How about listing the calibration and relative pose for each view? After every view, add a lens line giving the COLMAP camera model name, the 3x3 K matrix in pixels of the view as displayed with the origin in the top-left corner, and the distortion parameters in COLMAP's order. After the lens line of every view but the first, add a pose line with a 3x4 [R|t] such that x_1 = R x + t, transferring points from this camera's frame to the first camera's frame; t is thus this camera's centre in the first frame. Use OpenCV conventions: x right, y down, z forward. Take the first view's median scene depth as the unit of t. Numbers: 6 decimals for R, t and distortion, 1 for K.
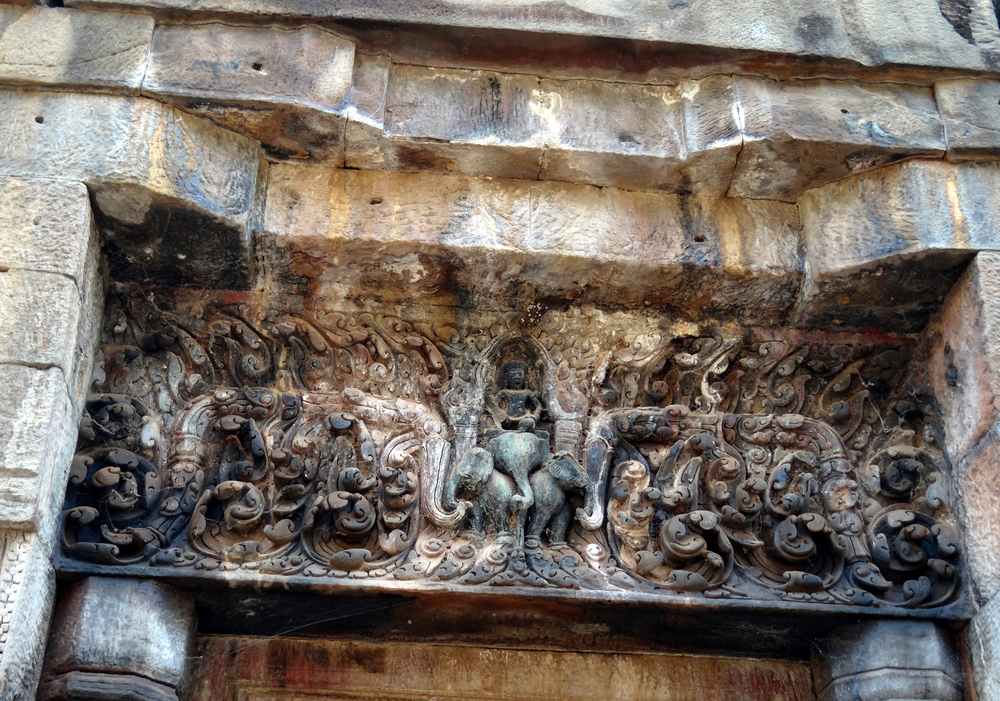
lens RADIAL K [[1345.8, 0, 480.5], [0, 1345.8, 349.9], [0, 0, 1]] dist [0.006204, 0.026929]
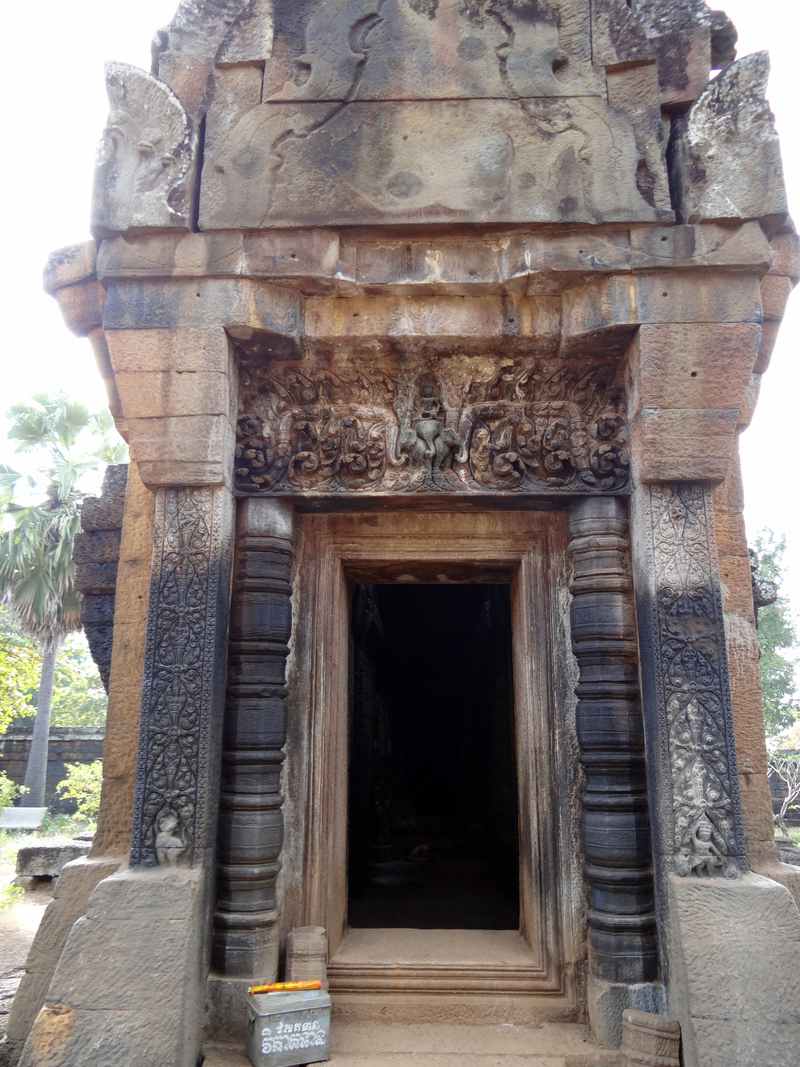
lens RADIAL K [[839.4, 0, 400.0], [0, 839.4, 533.5], [0, 0, 1]] dist [-0.001552, -0.009408]
pose [[0.991980, -0.038306, -0.120452, 0.138943], [0.076882, 0.939270, 0.334455, -0.225678], [0.100325, -0.341034, 0.934682, -0.352284]]
